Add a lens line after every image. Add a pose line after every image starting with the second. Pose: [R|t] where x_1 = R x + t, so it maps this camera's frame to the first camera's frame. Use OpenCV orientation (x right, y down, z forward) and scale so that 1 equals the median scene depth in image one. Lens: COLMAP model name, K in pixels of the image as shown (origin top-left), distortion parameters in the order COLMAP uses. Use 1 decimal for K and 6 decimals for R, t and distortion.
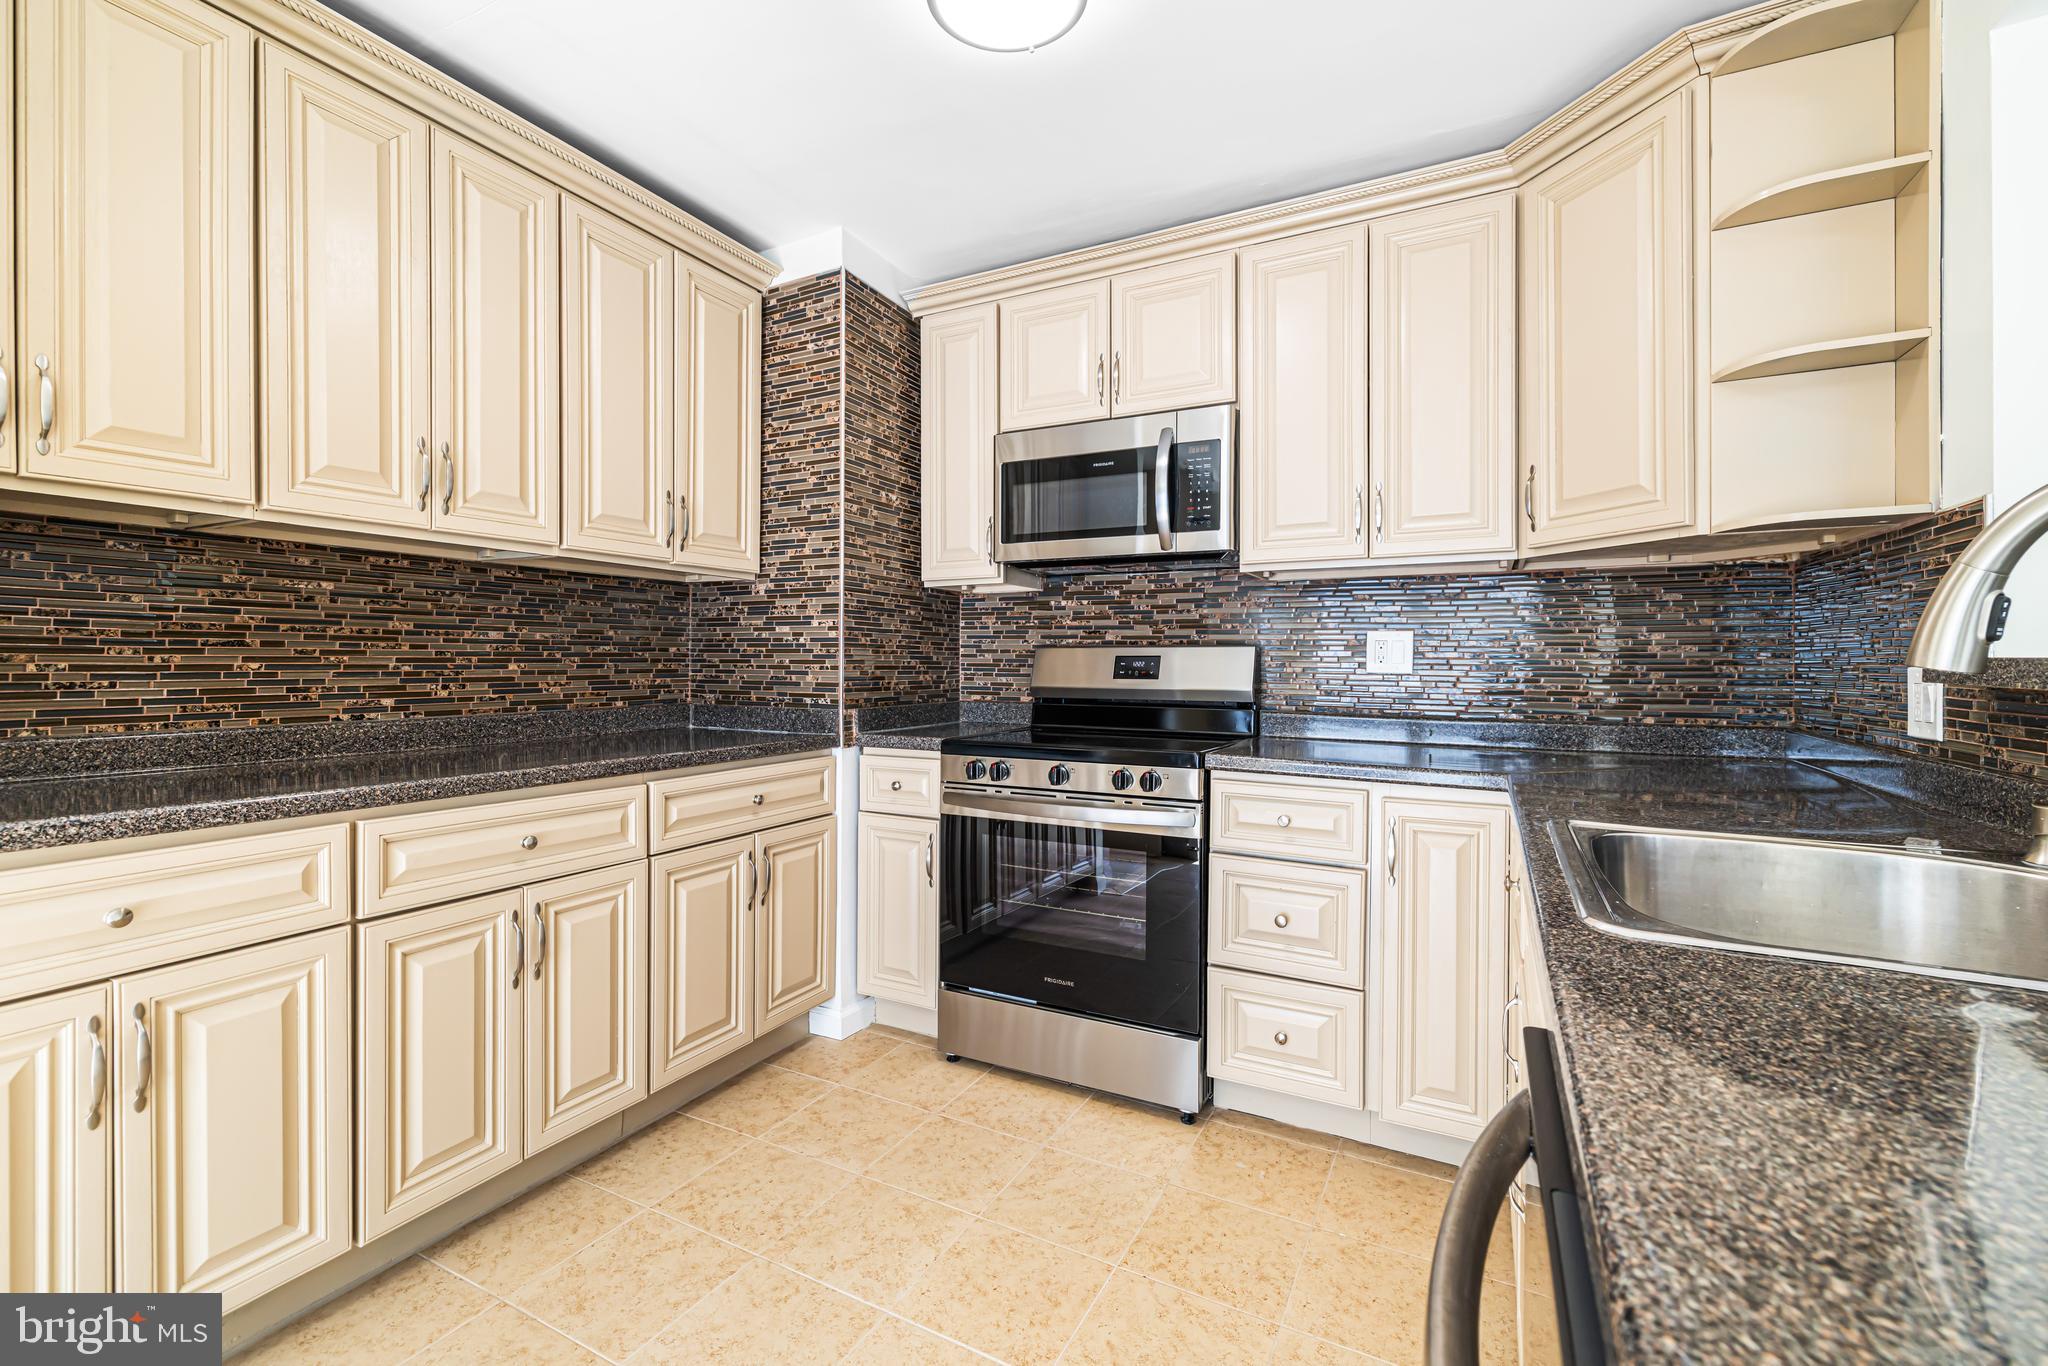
lens RADIAL K [[902.8, 0, 1028.9], [0, 902.8, 666.7], [0, 0, 1]] dist [0.003408, 0.001139]
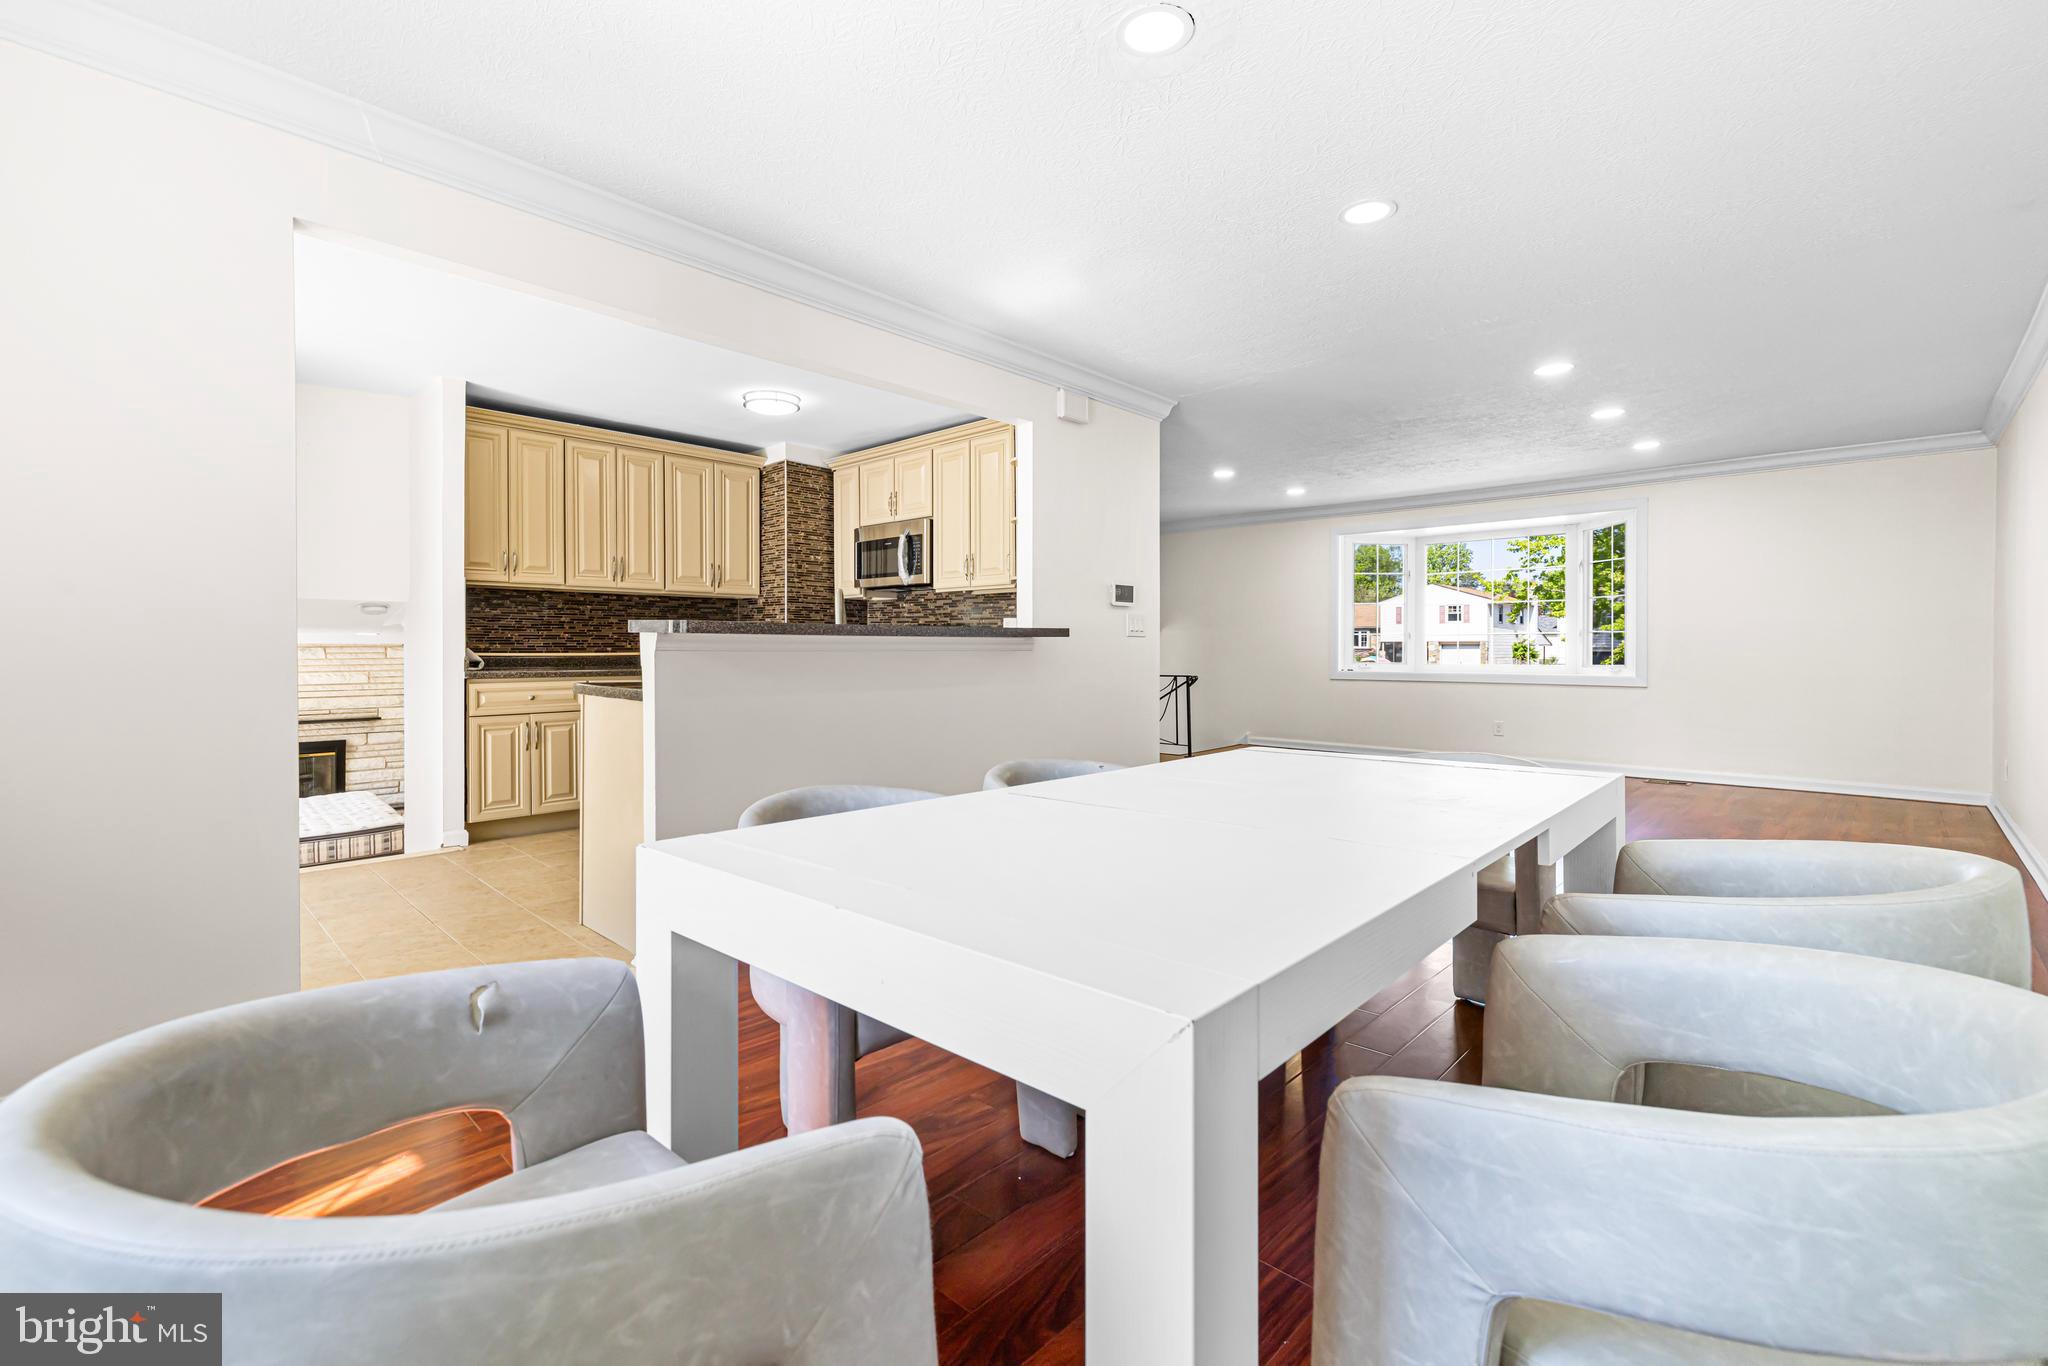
lens RADIAL K [[902.8, 0, 1016.4], [0, 902.8, 655.0], [0, 0, 1]] dist [0.003408, 0.001139]
pose [[0.959087, 0.000518, -0.283111, 0.972587], [0.001176, 0.999982, 0.005813, 0.033888], [0.283109, -0.005908, 0.959070, -0.990841]]
